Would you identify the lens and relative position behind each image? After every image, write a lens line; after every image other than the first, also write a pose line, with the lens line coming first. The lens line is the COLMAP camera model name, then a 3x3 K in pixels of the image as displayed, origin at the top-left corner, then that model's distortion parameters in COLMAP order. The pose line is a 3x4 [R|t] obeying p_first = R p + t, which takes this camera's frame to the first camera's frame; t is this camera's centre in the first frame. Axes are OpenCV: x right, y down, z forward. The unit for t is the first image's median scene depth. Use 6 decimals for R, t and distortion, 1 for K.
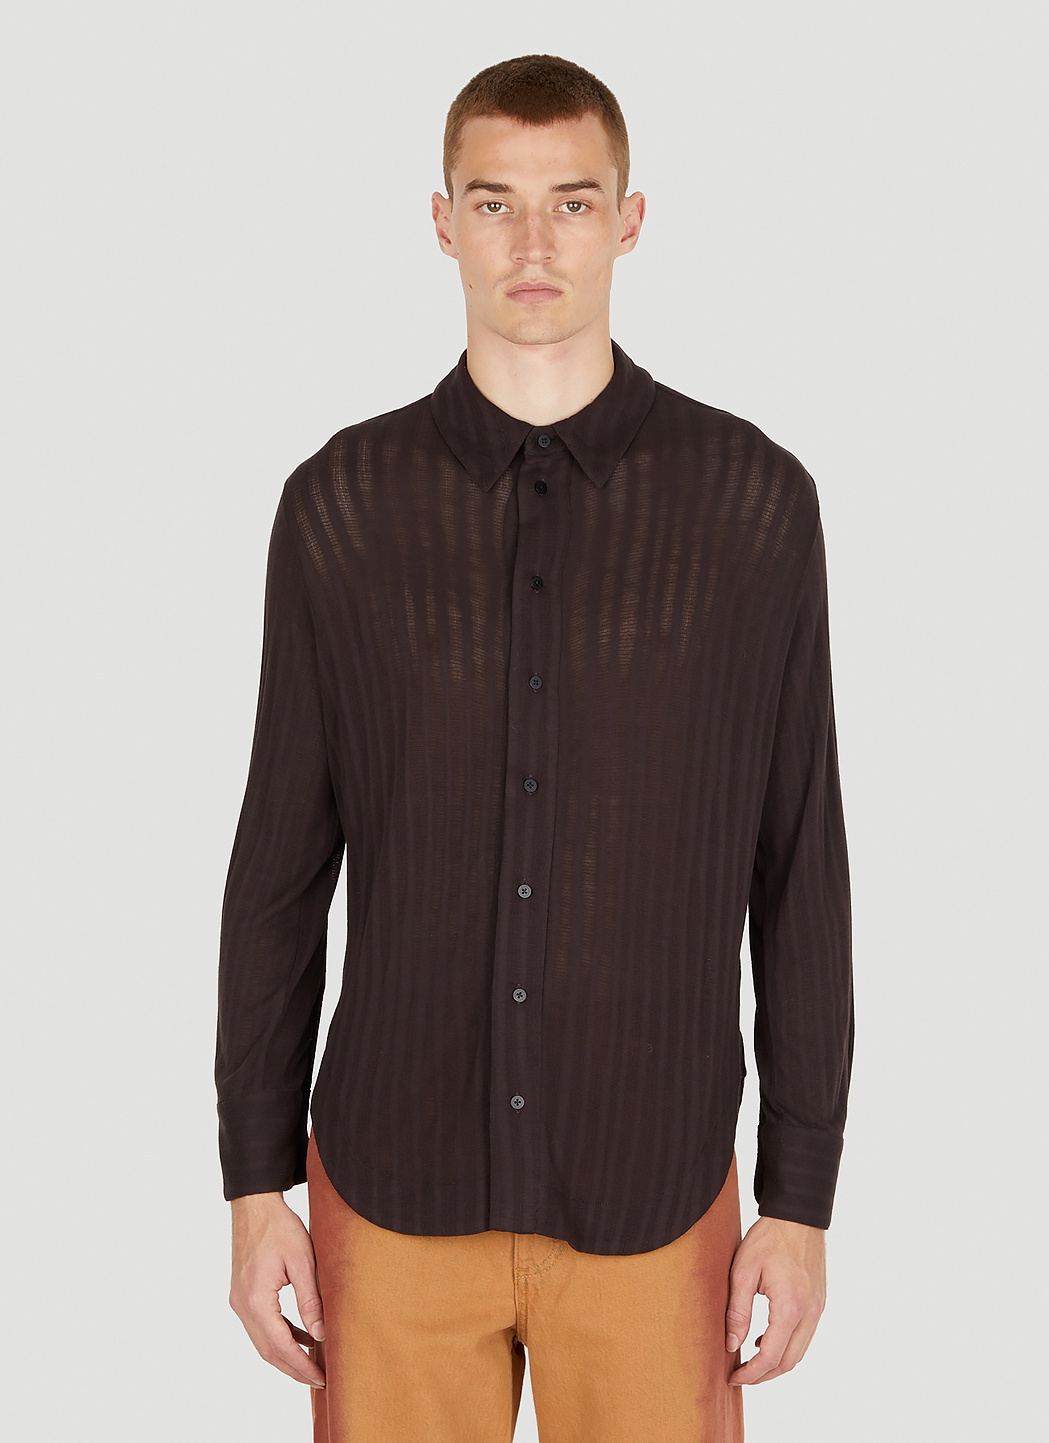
lens RADIAL K [[2990.1, 0, 524.0], [0, 2990.1, 723.3], [0, 0, 1]] dist [-0.317051, 0.000000]
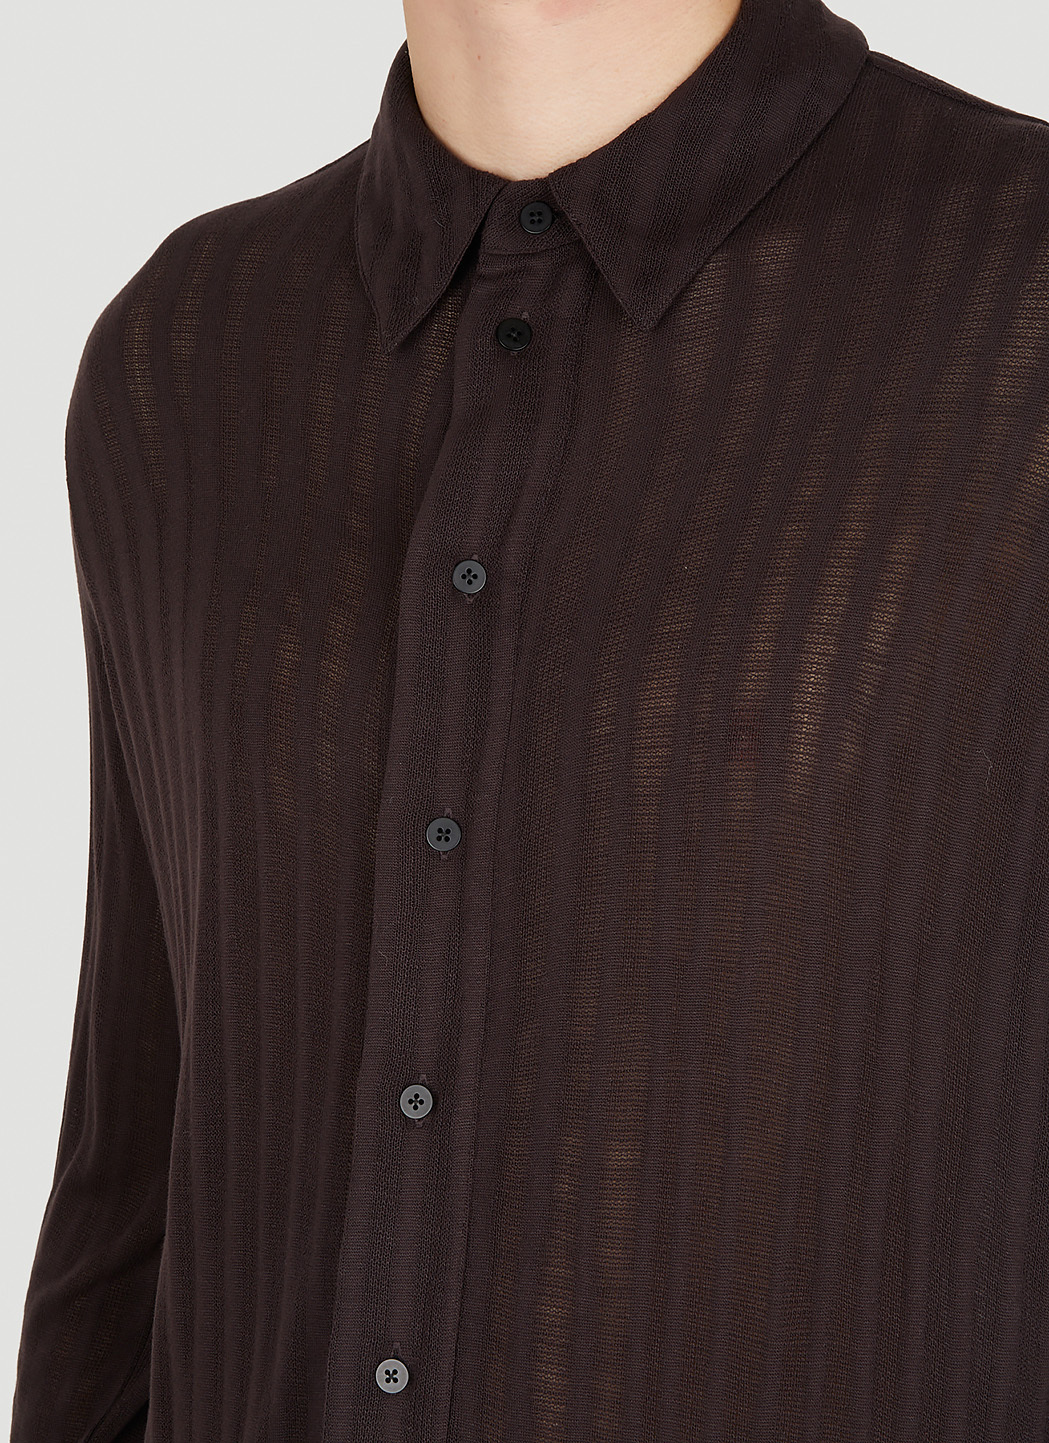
lens RADIAL K [[3067.3, 0, 524.1], [0, 3067.3, 716.2], [0, 0, 1]] dist [0.016979, 0.000000]
pose [[0.935733, 0.010206, -0.352560, 0.153615], [-0.006227, 0.999904, 0.012417, -0.033886], [0.352653, -0.009424, 0.935707, 0.628081]]
